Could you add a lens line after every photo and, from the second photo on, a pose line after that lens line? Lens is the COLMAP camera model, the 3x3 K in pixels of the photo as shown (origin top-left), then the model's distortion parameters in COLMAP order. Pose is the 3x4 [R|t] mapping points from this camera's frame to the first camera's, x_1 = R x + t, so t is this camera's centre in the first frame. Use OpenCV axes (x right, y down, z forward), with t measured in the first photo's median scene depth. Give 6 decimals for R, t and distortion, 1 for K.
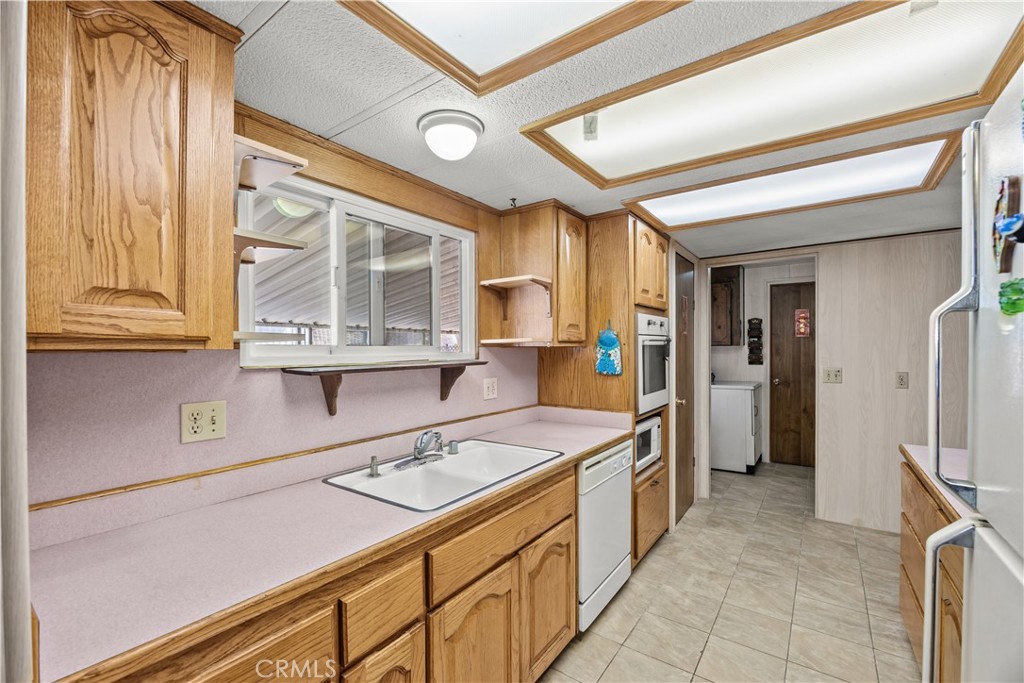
lens RADIAL K [[432.6, 0, 509.0], [0, 432.6, 348.5], [0, 0, 1]] dist [-0.001345, -0.000150]
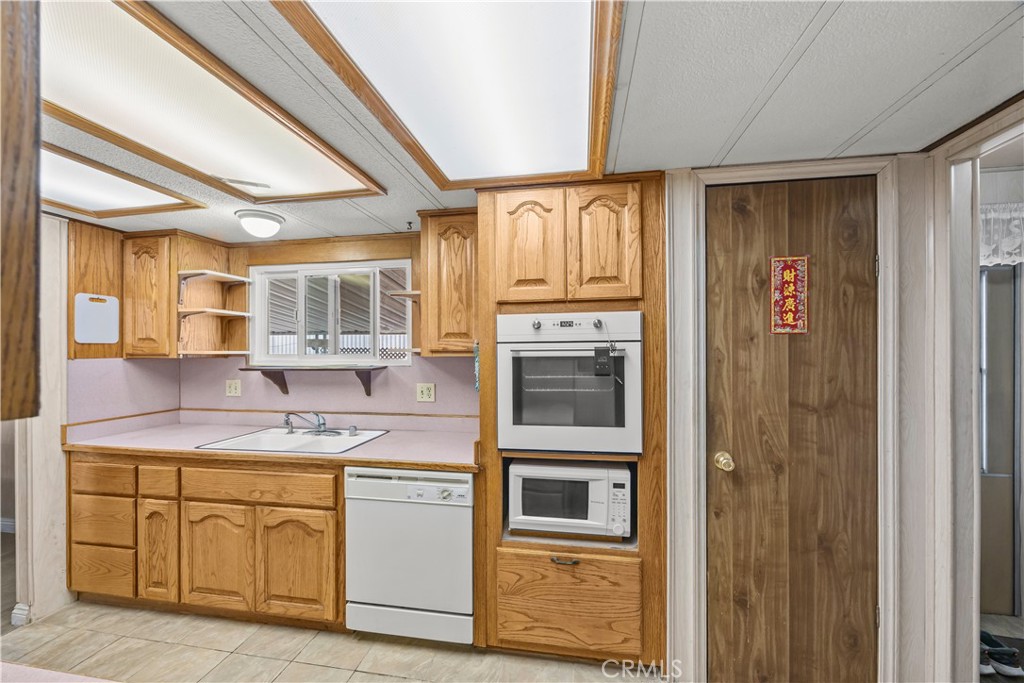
lens RADIAL K [[389.7, 0, 511.5], [0, 389.7, 347.1], [0, 0, 1]] dist [-0.003289, -0.000135]
pose [[0.440405, -0.003990, -0.897790, 1.207958], [0.004365, 0.999988, -0.002303, -0.026556], [0.897788, -0.002904, 0.440417, 0.946941]]
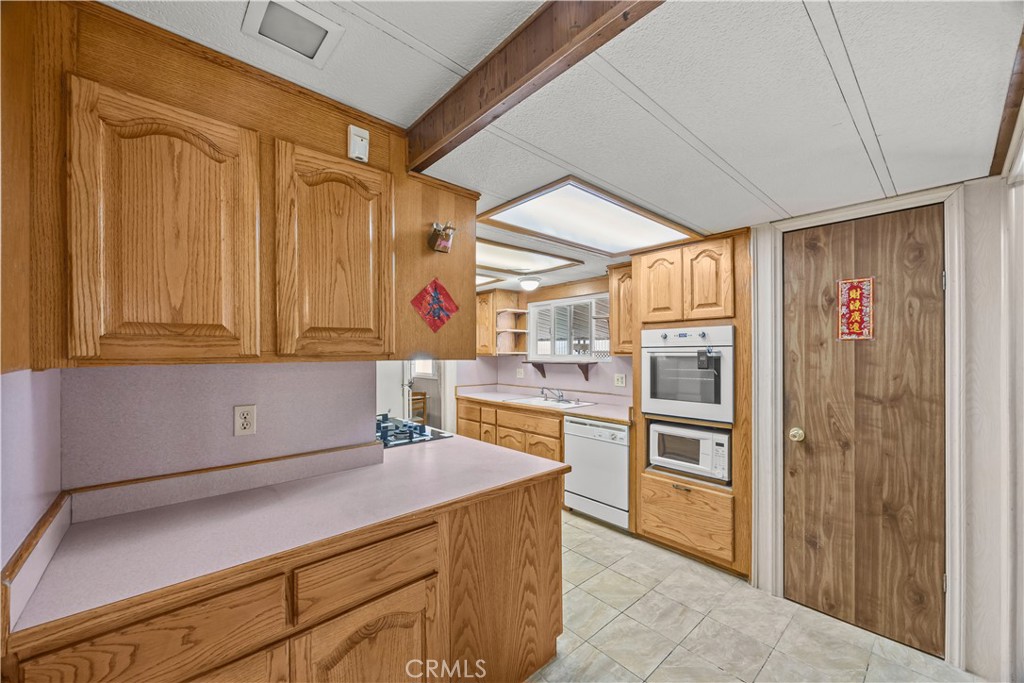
lens RADIAL K [[389.7, 0, 511.5], [0, 389.7, 347.1], [0, 0, 1]] dist [-0.003289, -0.000135]
pose [[-0.225819, -0.010513, -0.974112, 1.917713], [0.001177, 0.999938, -0.011064, -0.024433], [0.974168, -0.003645, -0.225793, 1.164277]]
